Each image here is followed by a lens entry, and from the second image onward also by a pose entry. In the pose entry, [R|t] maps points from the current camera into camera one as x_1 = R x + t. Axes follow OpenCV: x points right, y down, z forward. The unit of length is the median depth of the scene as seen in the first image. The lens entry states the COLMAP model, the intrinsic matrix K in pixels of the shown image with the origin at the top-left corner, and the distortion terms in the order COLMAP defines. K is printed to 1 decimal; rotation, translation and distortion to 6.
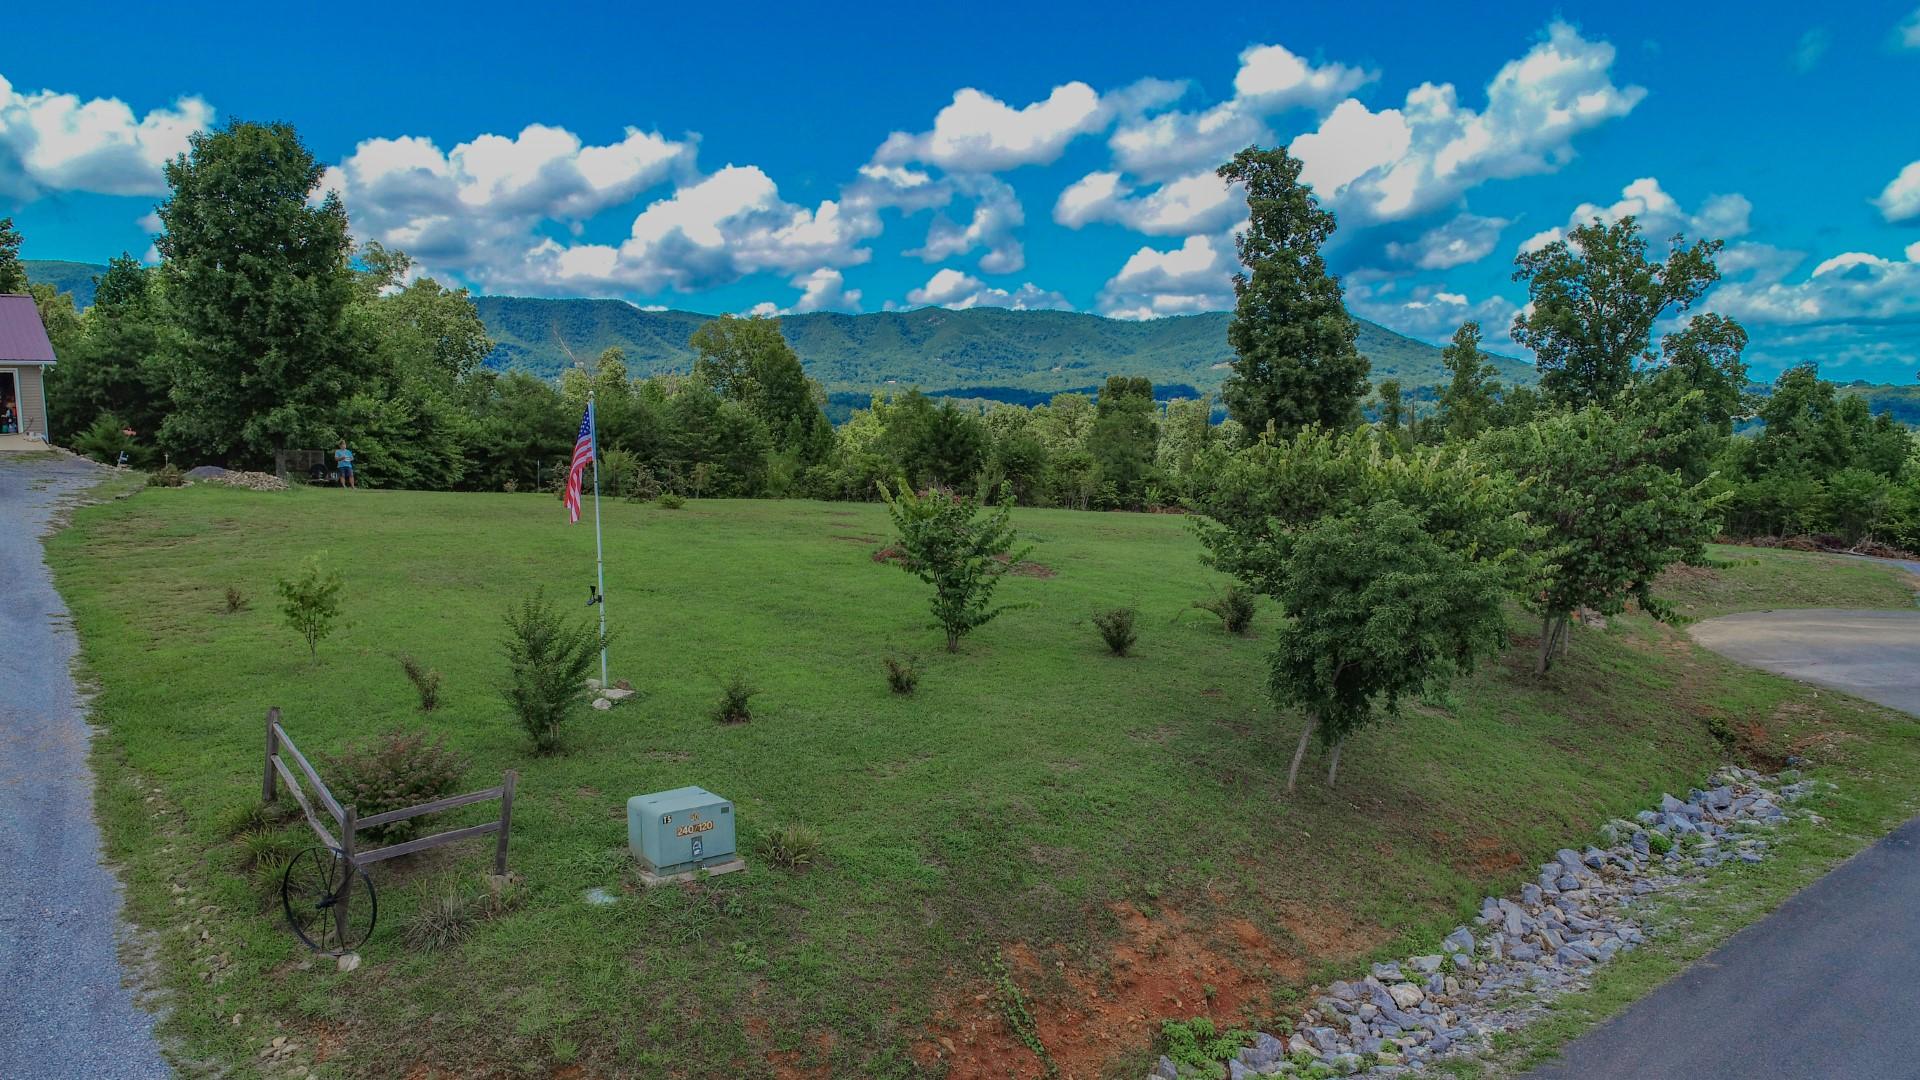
lens RADIAL K [[1286.1, 0, 960.0], [0, 1286.1, 540.0], [0, 0, 1]] dist [-0.000745, -0.000952]
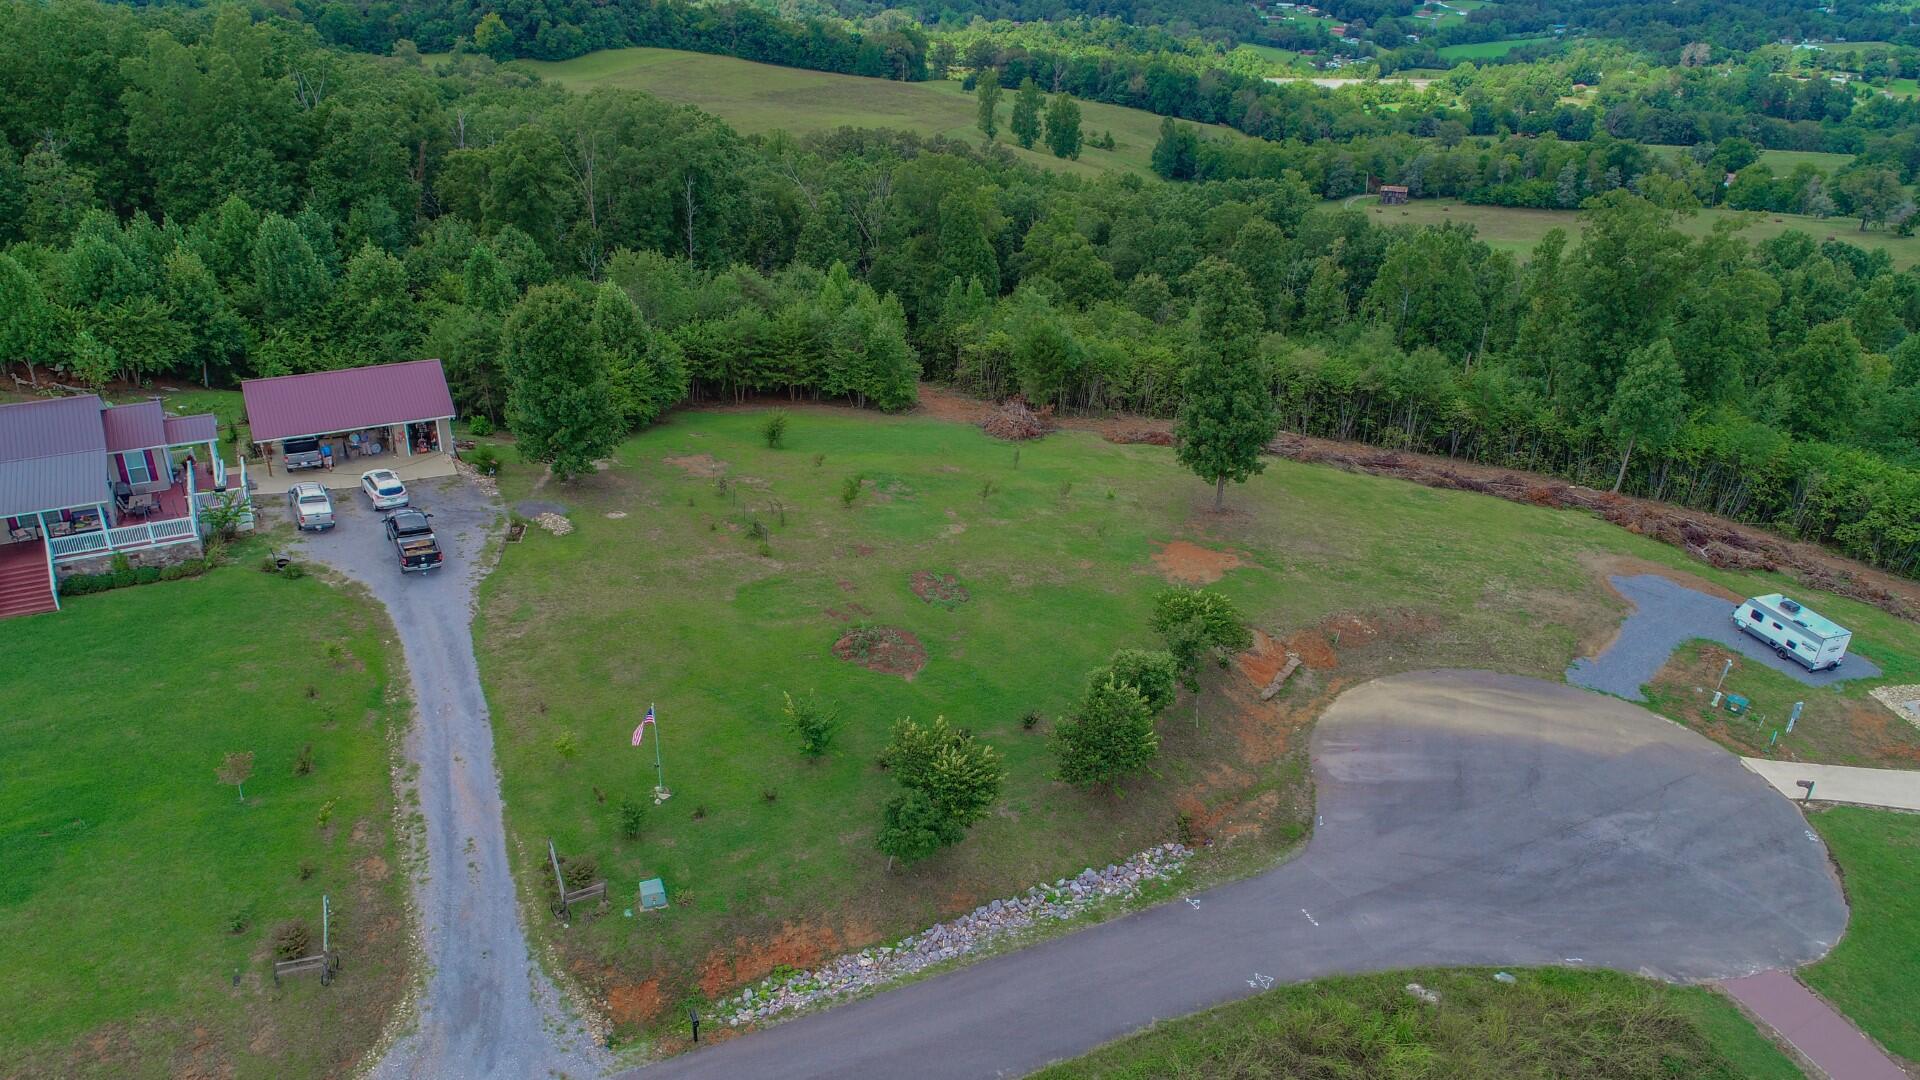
lens RADIAL K [[1286.1, 0, 960.0], [0, 1286.1, 540.0], [0, 0, 1]] dist [-0.000745, -0.000952]
pose [[0.971818, 0.134969, -0.193270, 1.267009], [-0.069302, 0.947217, 0.313012, -2.036374], [0.225316, -0.290797, 0.929876, -2.007490]]
